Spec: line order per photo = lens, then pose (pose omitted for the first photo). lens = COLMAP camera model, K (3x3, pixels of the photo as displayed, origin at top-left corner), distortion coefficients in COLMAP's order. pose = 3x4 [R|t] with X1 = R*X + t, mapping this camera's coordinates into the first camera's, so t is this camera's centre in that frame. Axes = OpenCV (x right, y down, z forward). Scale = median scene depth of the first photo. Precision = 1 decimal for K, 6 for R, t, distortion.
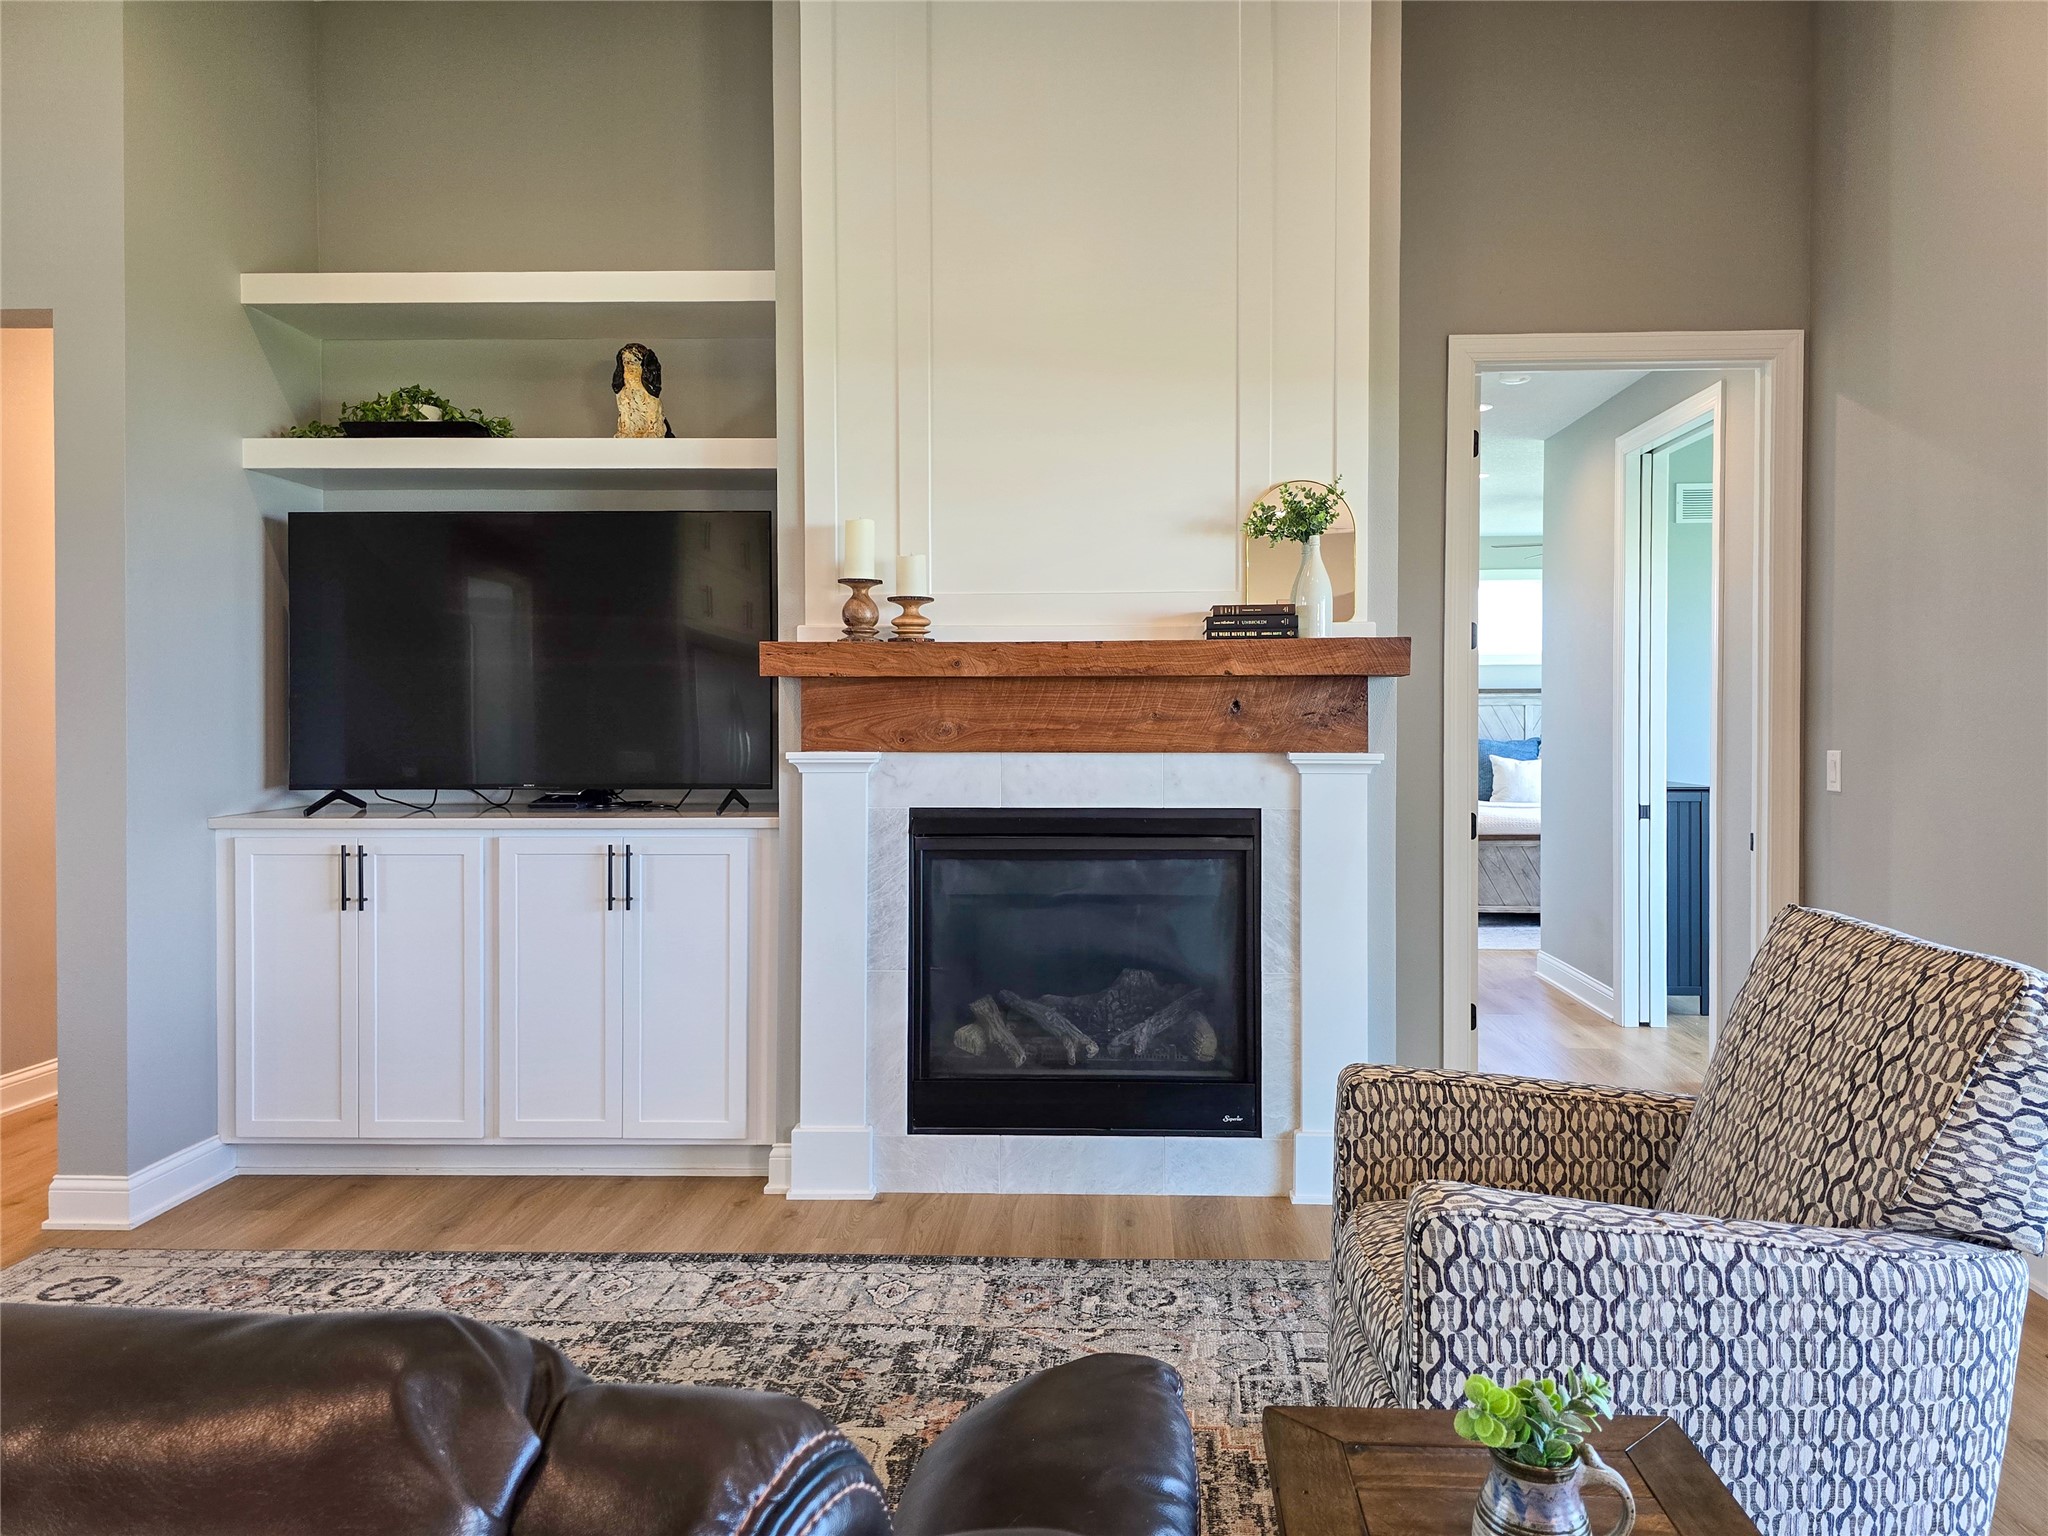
lens RADIAL K [[1355.6, 0, 1034.0], [0, 1355.6, 730.1], [0, 0, 1]] dist [0.030367, -0.023481]
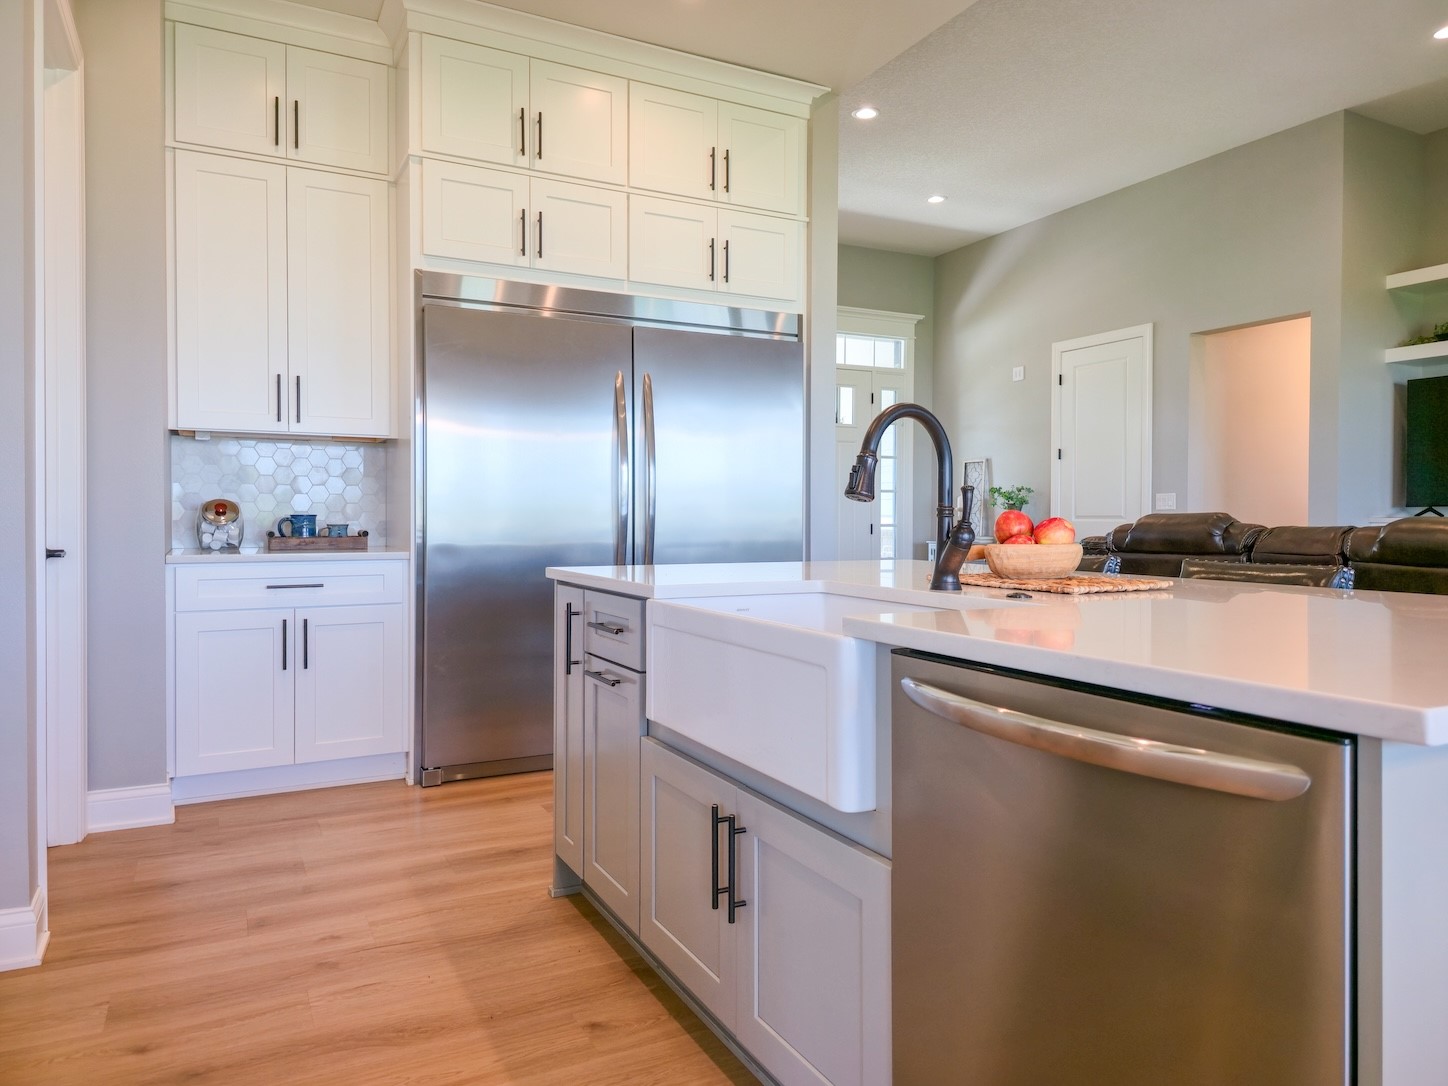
lens RADIAL K [[958.4, 0, 720.1], [0, 958.4, 521.0], [0, 0, 1]] dist [0.030367, -0.023481]
pose [[0.462122, 0.009486, -0.886765, 0.322768], [-0.018395, 0.999830, 0.001110, 0.084222], [0.886625, 0.015799, 0.462218, -0.691113]]
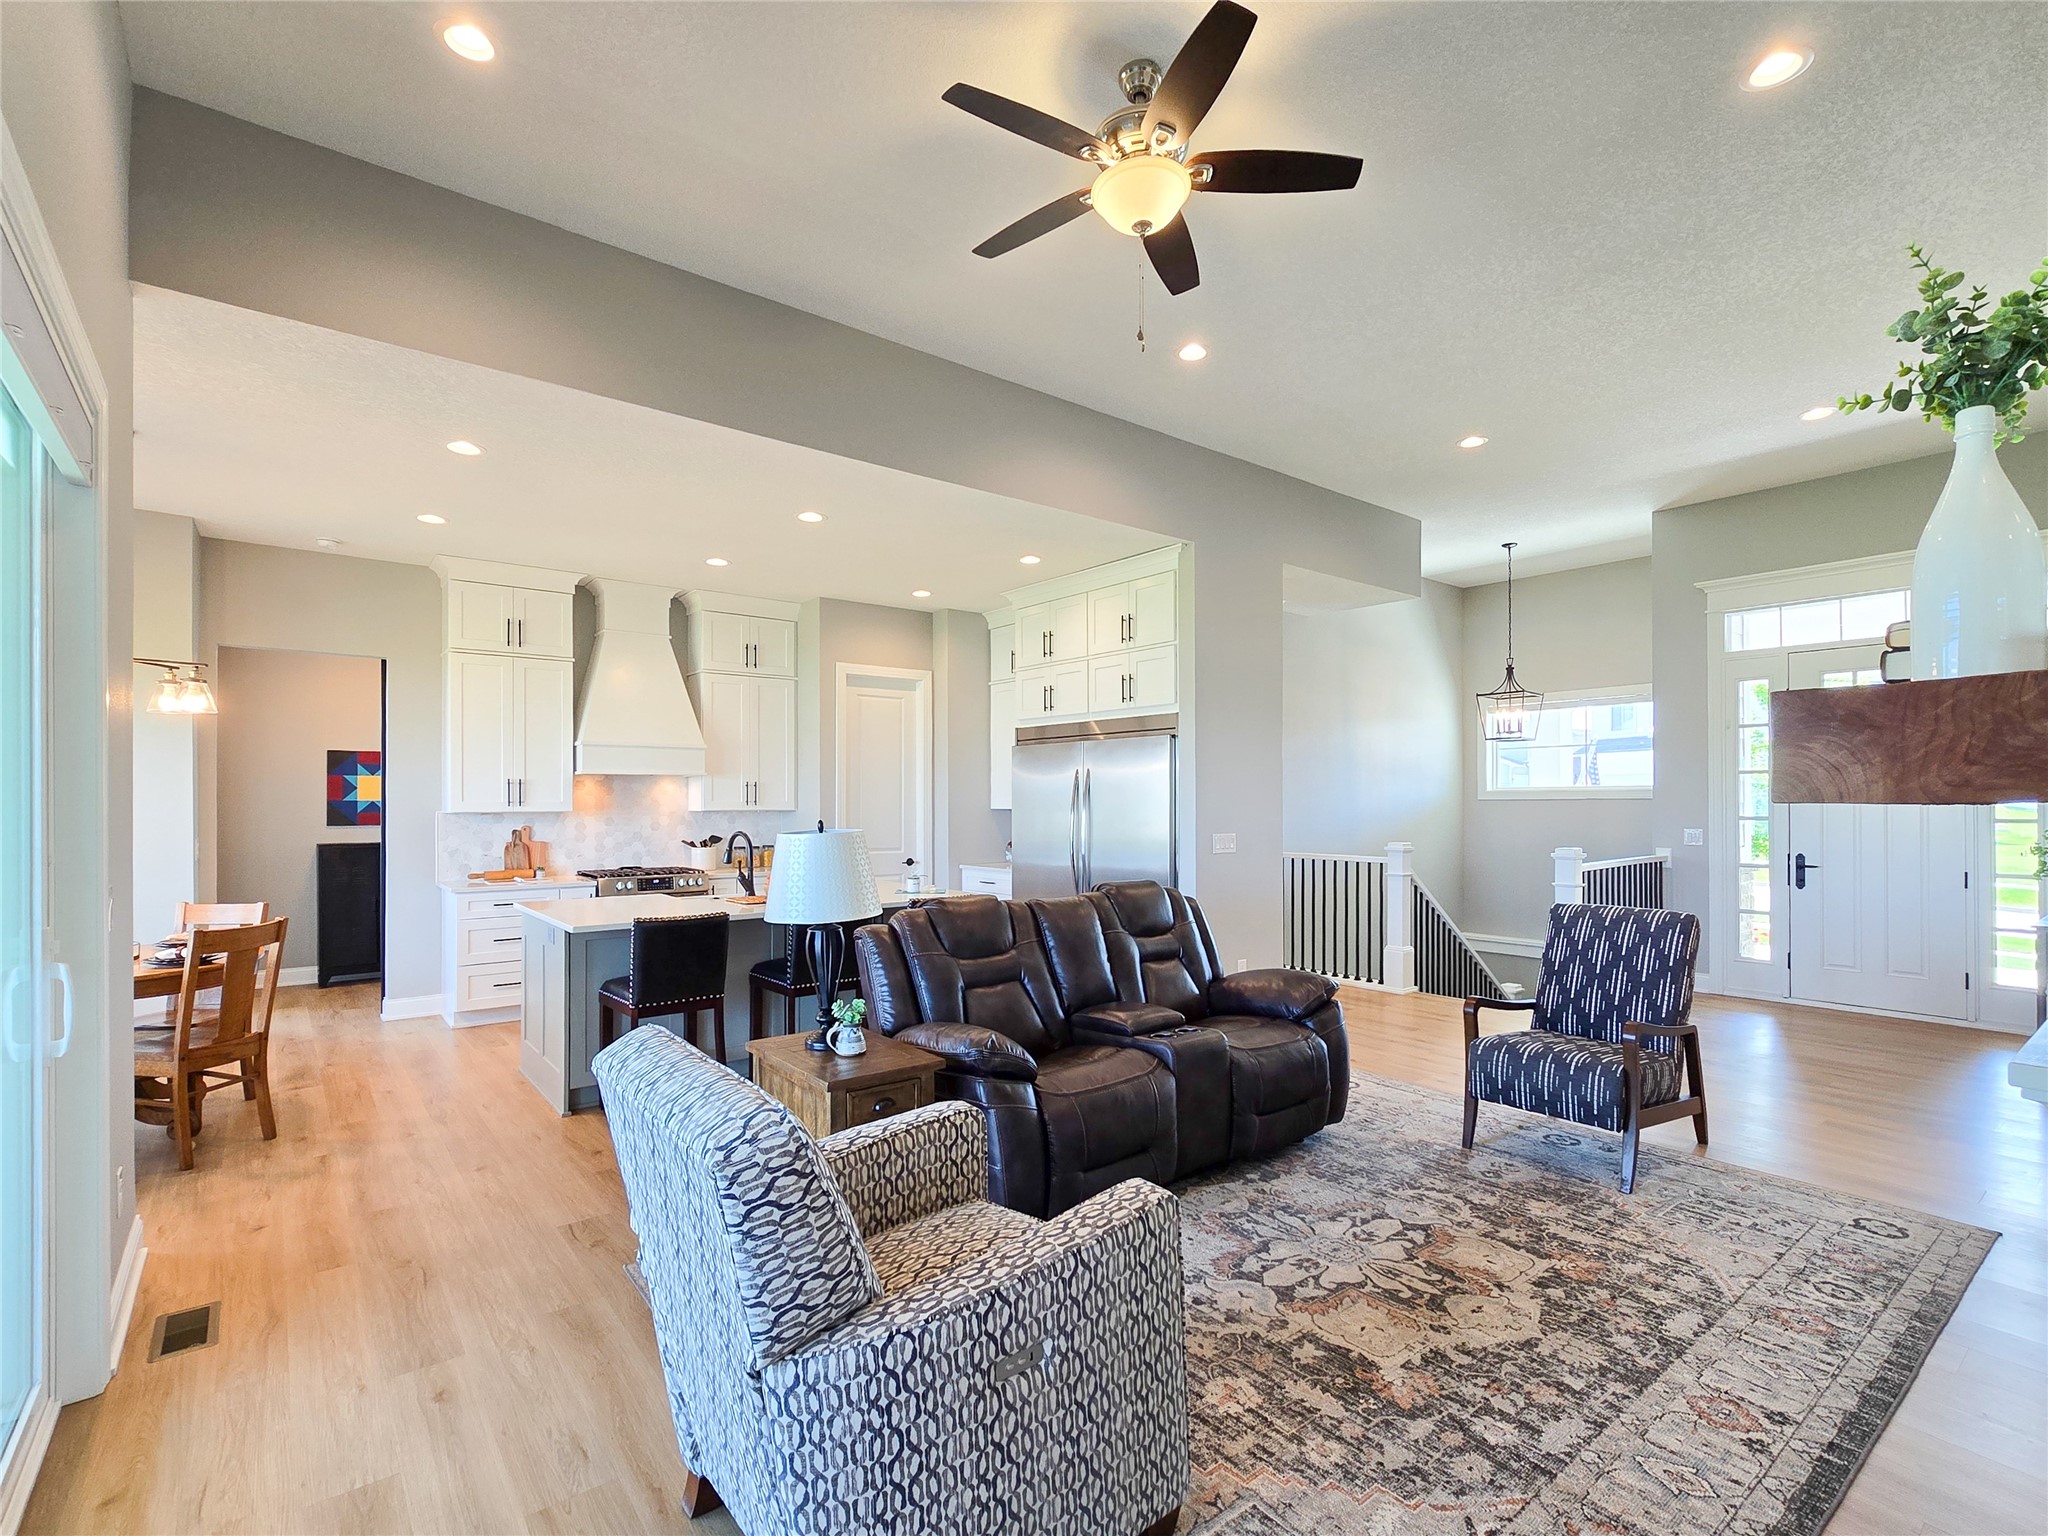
lens RADIAL K [[976.4, 0, 1044.4], [0, 976.4, 753.0], [0, 0, 1]] dist [-0.000450, 0.000825]
pose [[-0.770918, -0.024508, -0.636462, 0.517554], [-0.003265, 0.999398, -0.034529, -0.045423], [0.636926, -0.024541, -0.770535, 1.025893]]
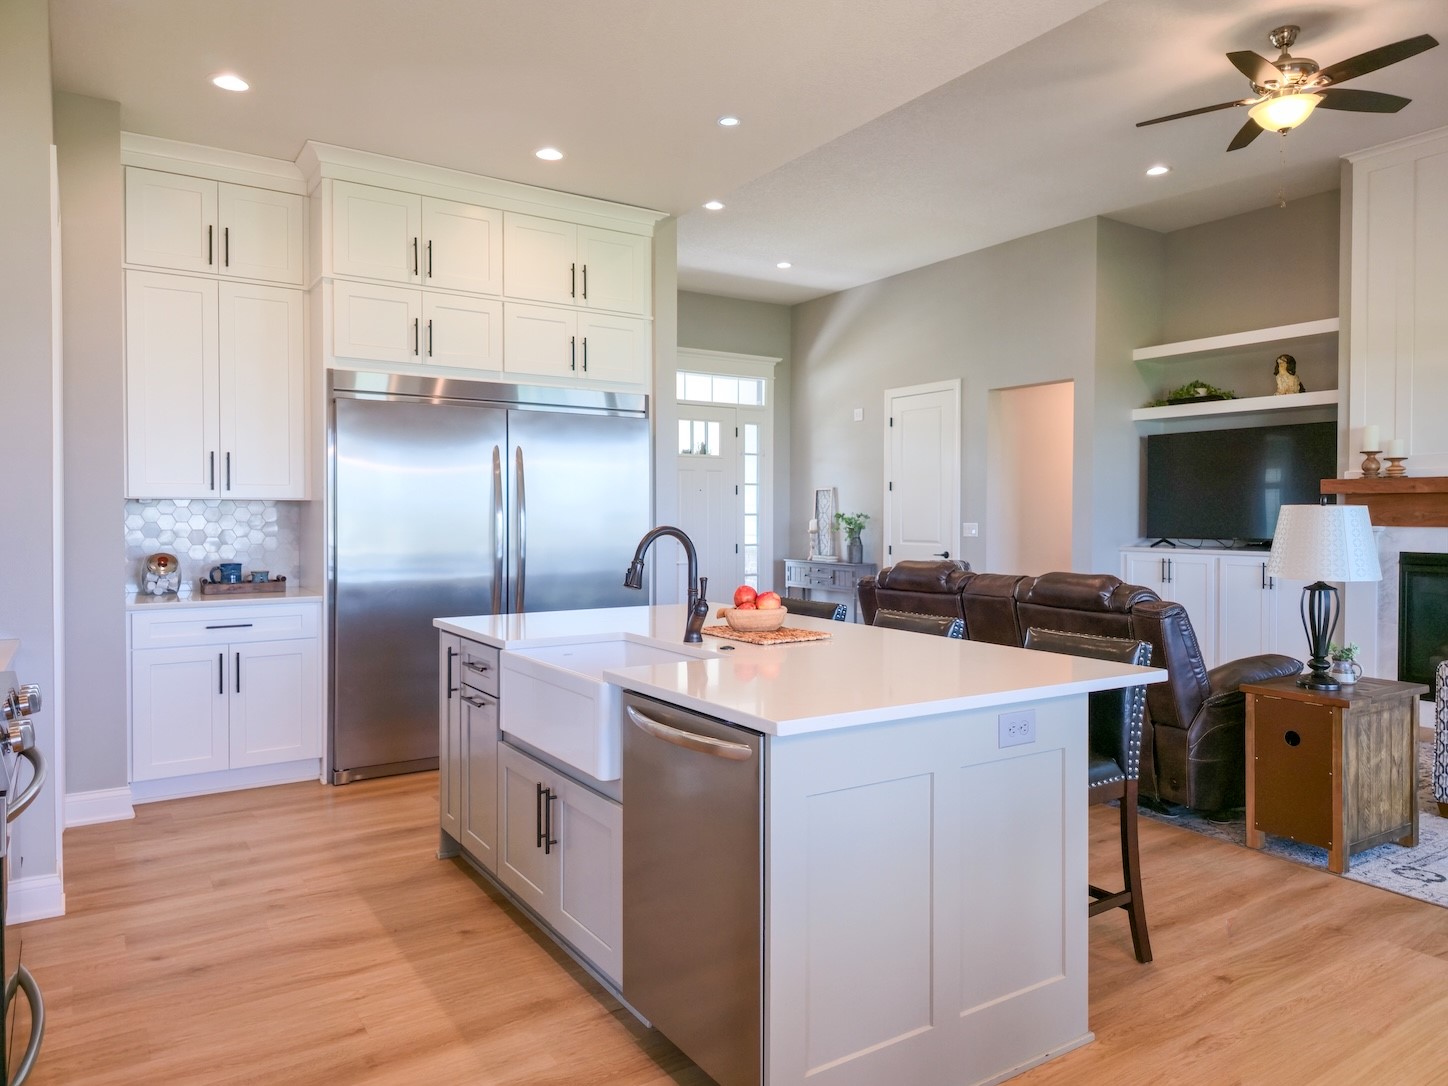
lens RADIAL K [[958.4, 0, 707.3], [0, 958.4, 512.5], [0, 0, 1]] dist [0.030367, -0.023481]
pose [[0.540333, 0.001110, -0.841451, 0.592560], [-0.014170, 0.999869, -0.007780, 0.020317], [0.841332, 0.016127, 0.540278, -0.768318]]
